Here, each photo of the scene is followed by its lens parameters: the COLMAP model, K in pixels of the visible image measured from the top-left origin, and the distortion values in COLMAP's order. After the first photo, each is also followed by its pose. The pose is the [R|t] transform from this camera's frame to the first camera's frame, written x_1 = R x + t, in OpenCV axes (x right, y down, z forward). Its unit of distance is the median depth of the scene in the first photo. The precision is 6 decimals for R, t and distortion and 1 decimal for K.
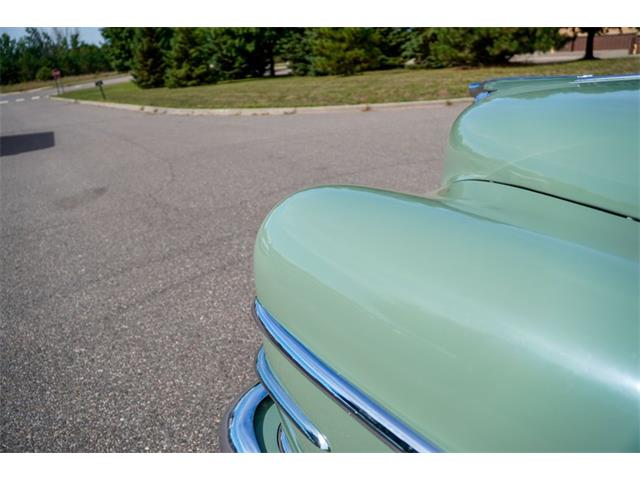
lens RADIAL K [[486.6, 0, 321.8], [0, 486.6, 233.7], [0, 0, 1]] dist [-0.125339, 0.105219]
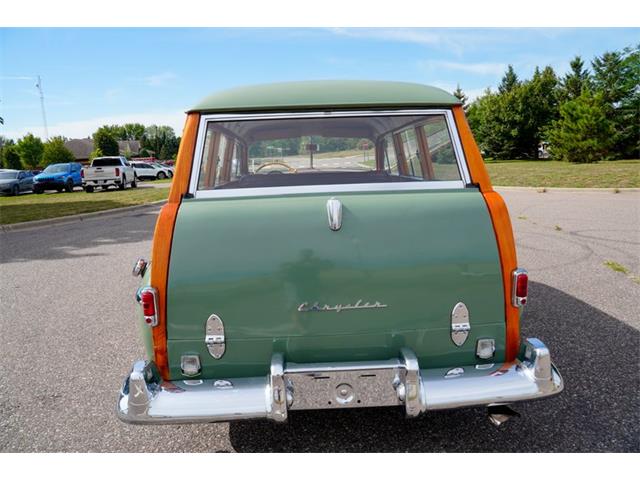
lens RADIAL K [[486.6, 0, 321.8], [0, 486.6, 233.7], [0, 0, 1]] dist [-0.125339, 0.105219]
pose [[0.821989, 0.128194, -0.554888, 0.112174], [-0.209383, 0.974122, -0.085124, 0.024358], [0.529616, 0.186155, 0.827559, -0.099293]]
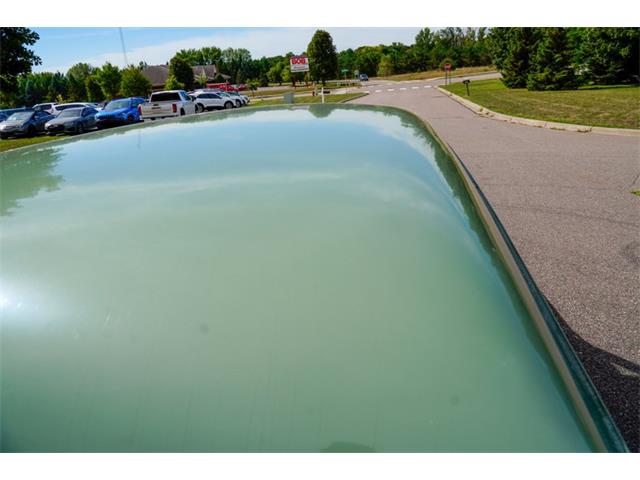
lens RADIAL K [[486.6, 0, 321.8], [0, 486.6, 233.7], [0, 0, 1]] dist [-0.125339, 0.105219]
pose [[0.721775, 0.236808, -0.650356, 0.093355], [-0.224791, 0.968913, 0.103324, -0.002252], [0.654606, 0.071617, 0.752570, -0.057672]]
